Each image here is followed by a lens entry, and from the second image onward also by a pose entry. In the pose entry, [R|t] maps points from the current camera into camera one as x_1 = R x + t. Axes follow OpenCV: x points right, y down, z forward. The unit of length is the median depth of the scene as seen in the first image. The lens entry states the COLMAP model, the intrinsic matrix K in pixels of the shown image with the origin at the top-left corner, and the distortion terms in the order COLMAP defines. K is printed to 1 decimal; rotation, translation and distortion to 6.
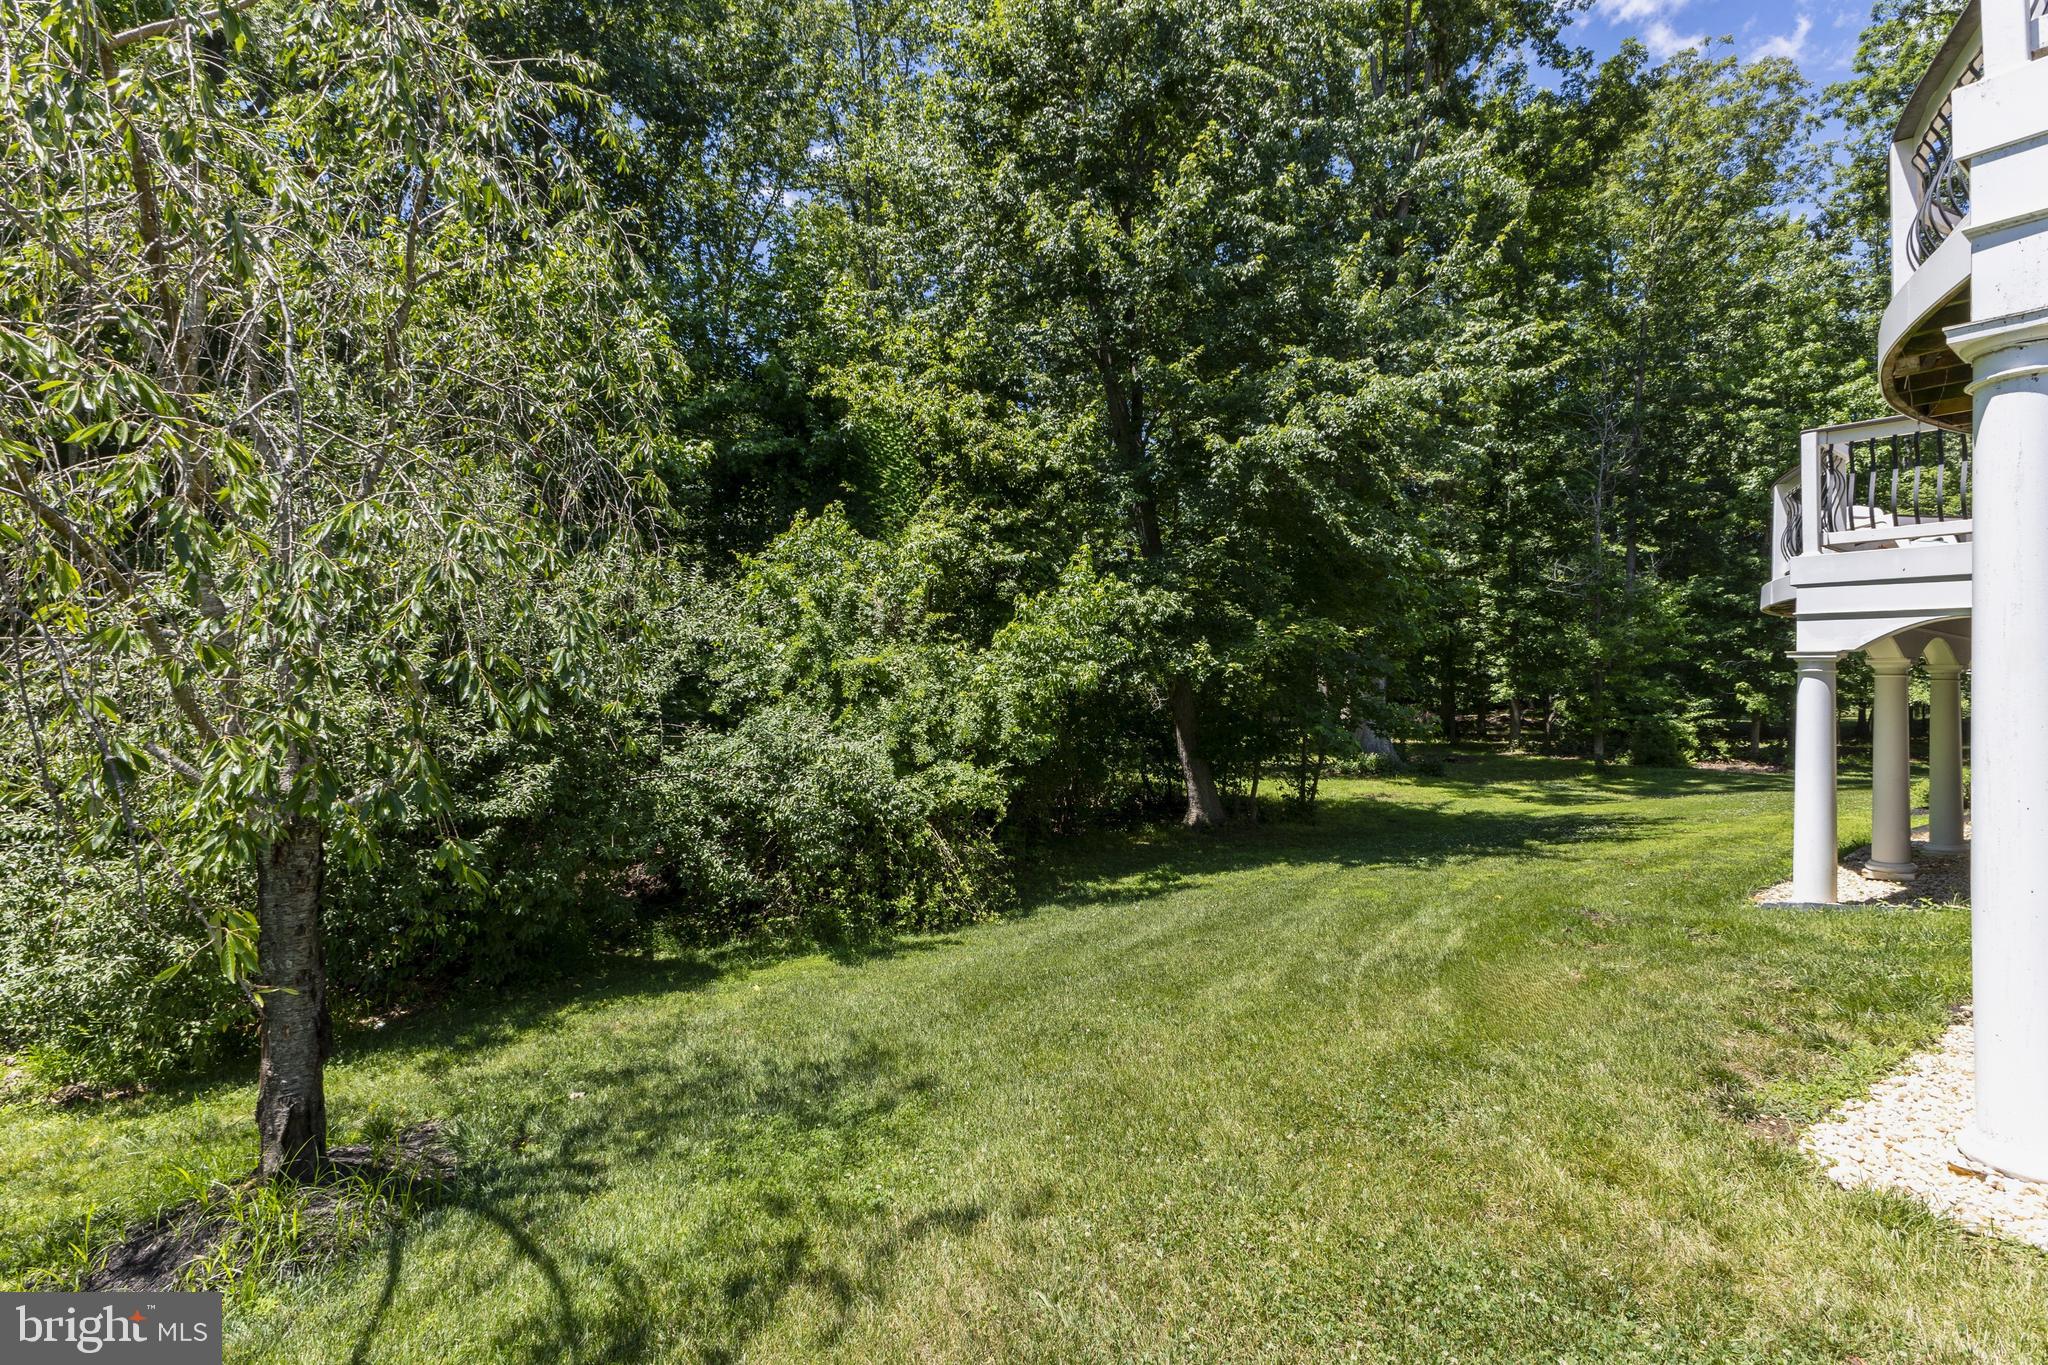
lens RADIAL K [[893.0, 0, 1024.0], [0, 893.0, 682.5], [0, 0, 1]] dist [0.014584, -0.000192]
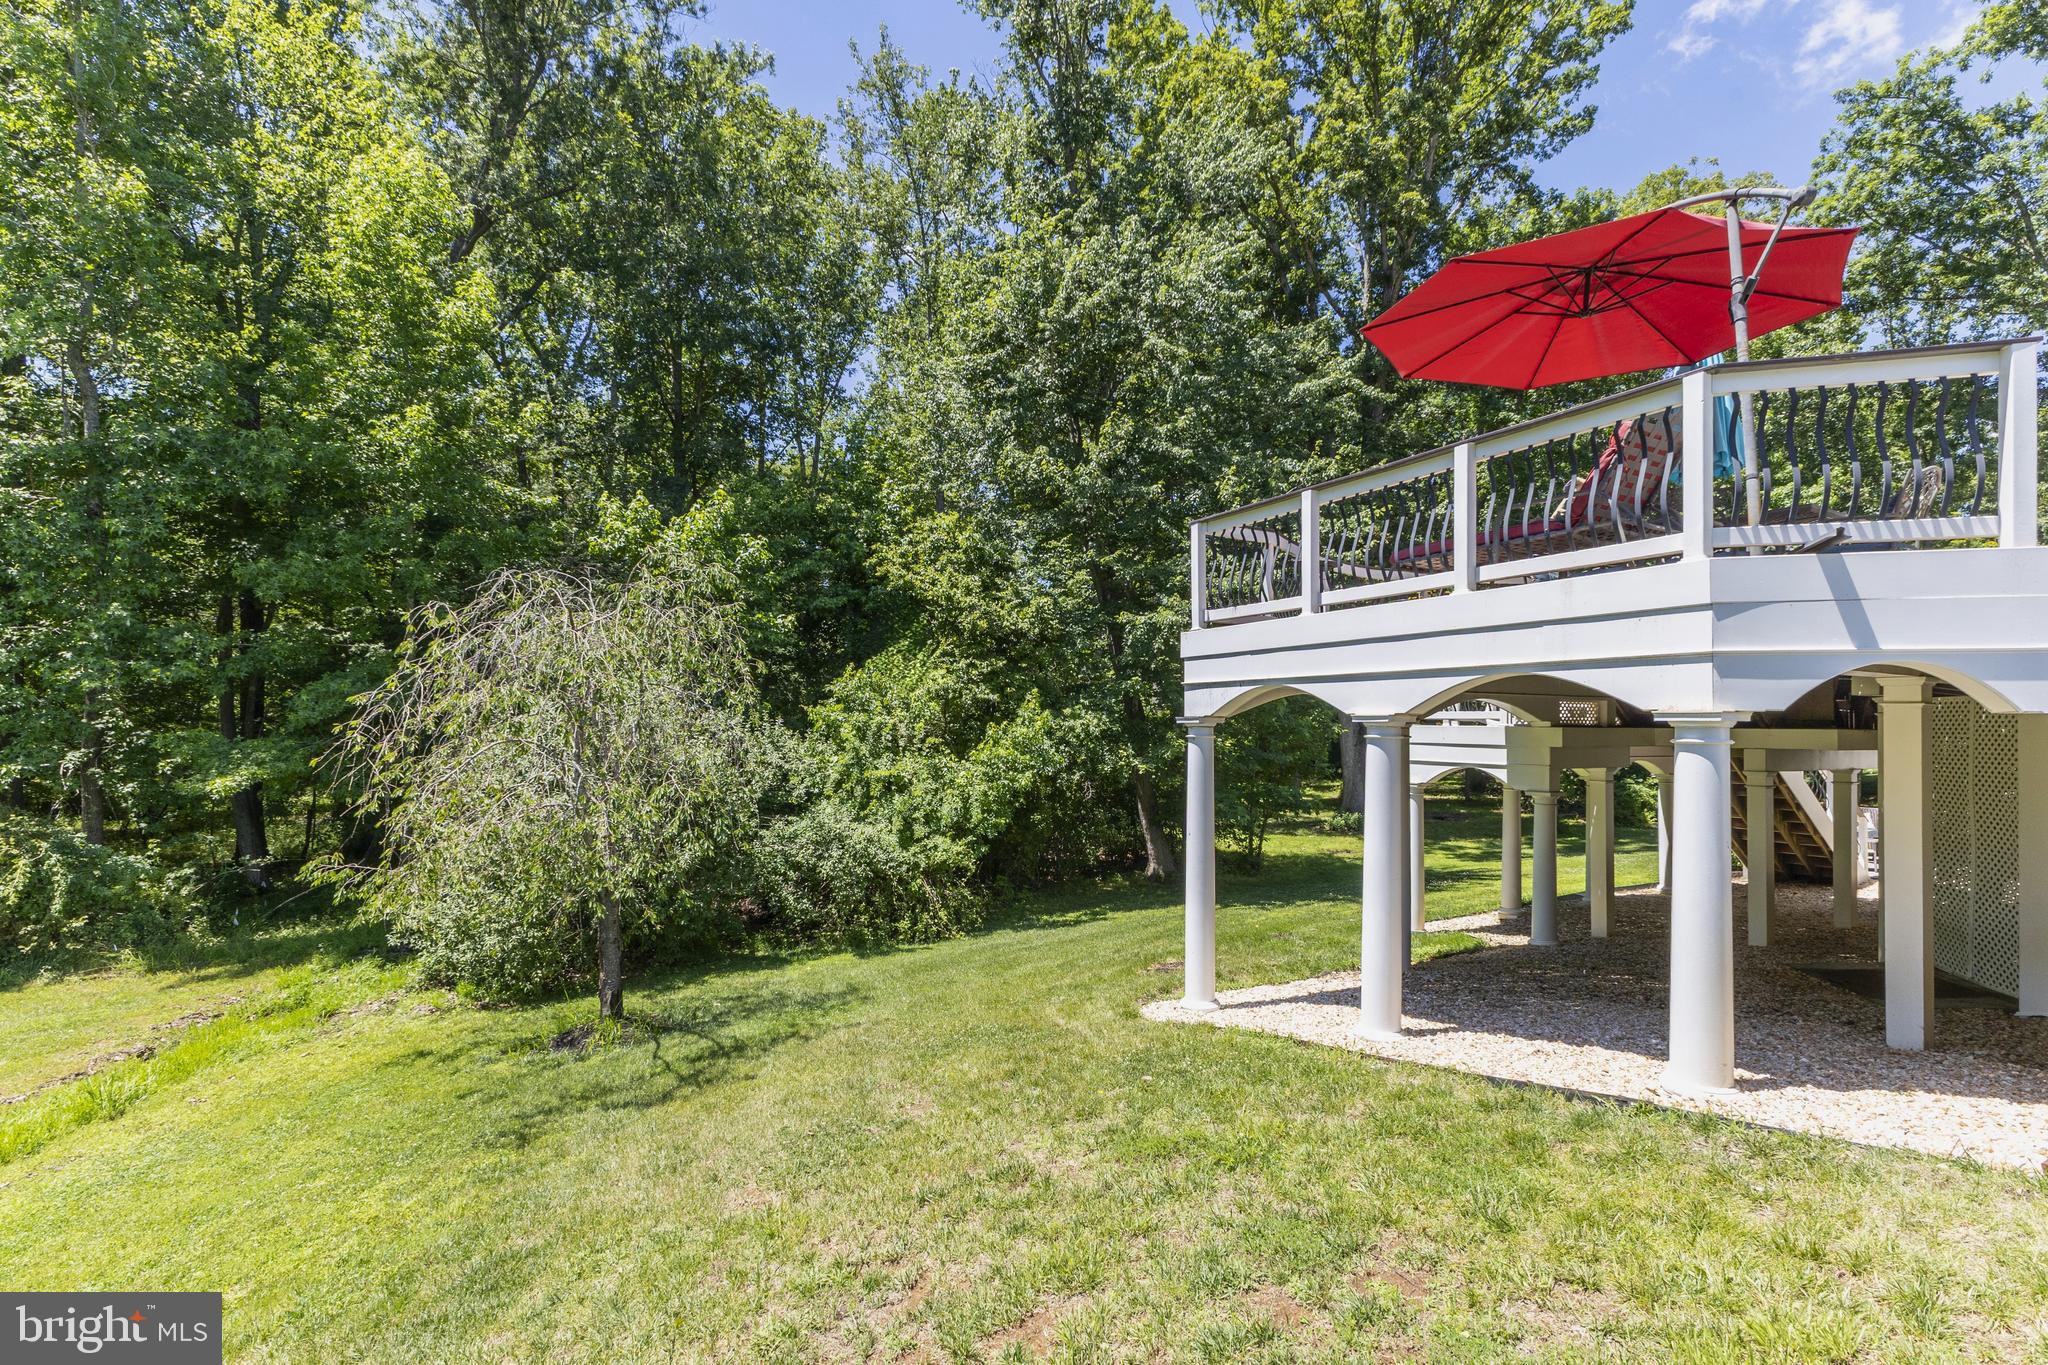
lens RADIAL K [[858.4, 0, 1030.5], [0, 858.4, 730.6], [0, 0, 1]] dist [0.001719, 0.000197]
pose [[0.995771, -0.002349, -0.091838, 0.217110], [0.002451, 0.999996, 0.001000, -0.097509], [0.091836, -0.001221, 0.995773, -0.482051]]
